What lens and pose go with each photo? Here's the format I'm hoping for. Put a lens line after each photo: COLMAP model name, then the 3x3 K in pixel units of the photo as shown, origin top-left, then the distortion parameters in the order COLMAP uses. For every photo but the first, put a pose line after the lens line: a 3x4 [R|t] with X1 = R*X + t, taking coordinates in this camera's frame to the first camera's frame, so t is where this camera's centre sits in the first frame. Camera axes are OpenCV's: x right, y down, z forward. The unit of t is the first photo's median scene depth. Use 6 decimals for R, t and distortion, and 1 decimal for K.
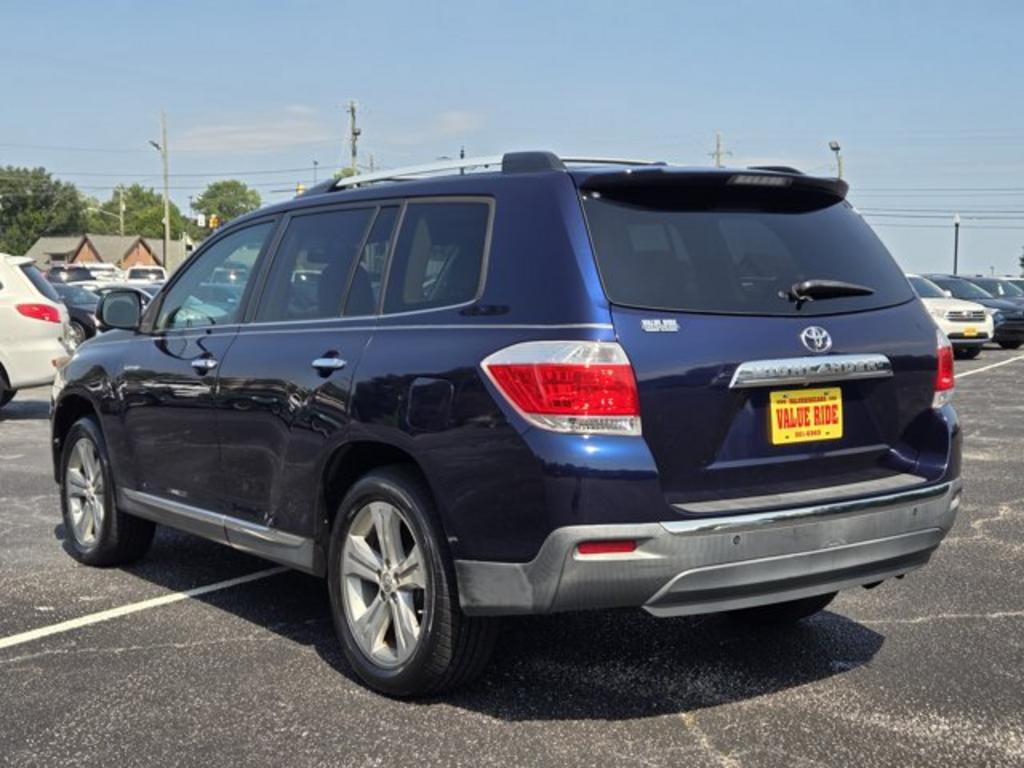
lens RADIAL K [[1362.4, 0, 512.0], [0, 1362.4, 384.0], [0, 0, 1]] dist [0.175502, -0.471915]
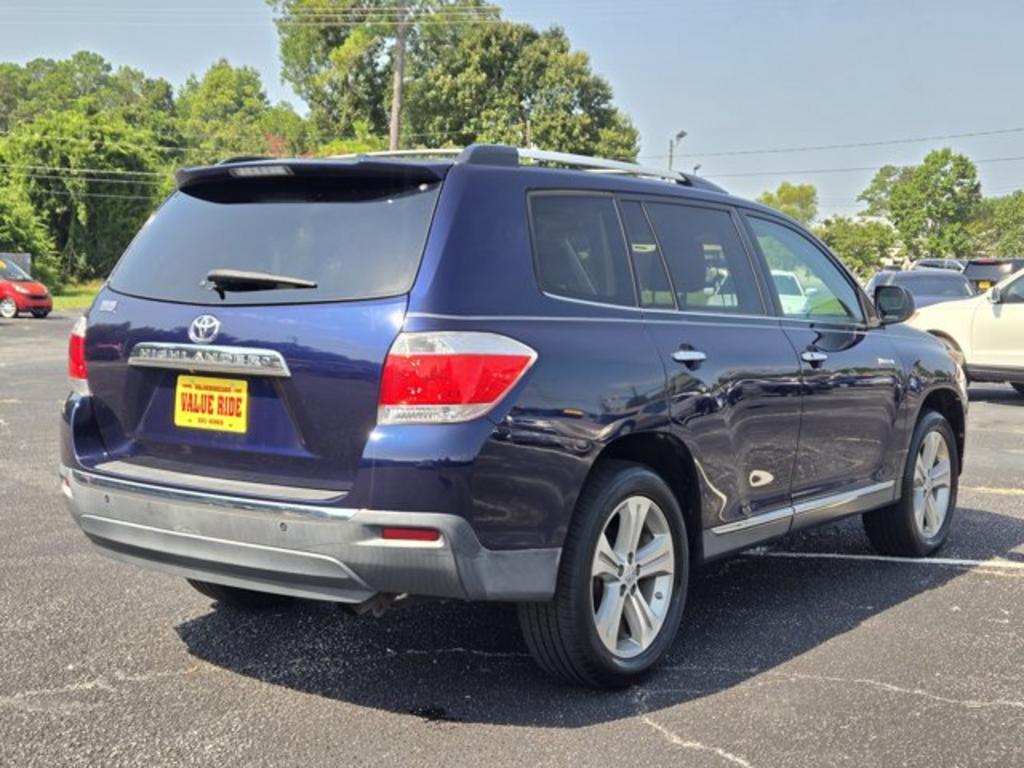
lens RADIAL K [[1350.6, 0, 512.0], [0, 1350.6, 384.0], [0, 0, 1]] dist [0.081793, 0.004229]
pose [[0.293967, 0.082482, -0.952250, 1.224208], [-0.082561, 0.994737, 0.060675, -0.069868], [0.952243, 0.060782, 0.299230, 0.908534]]
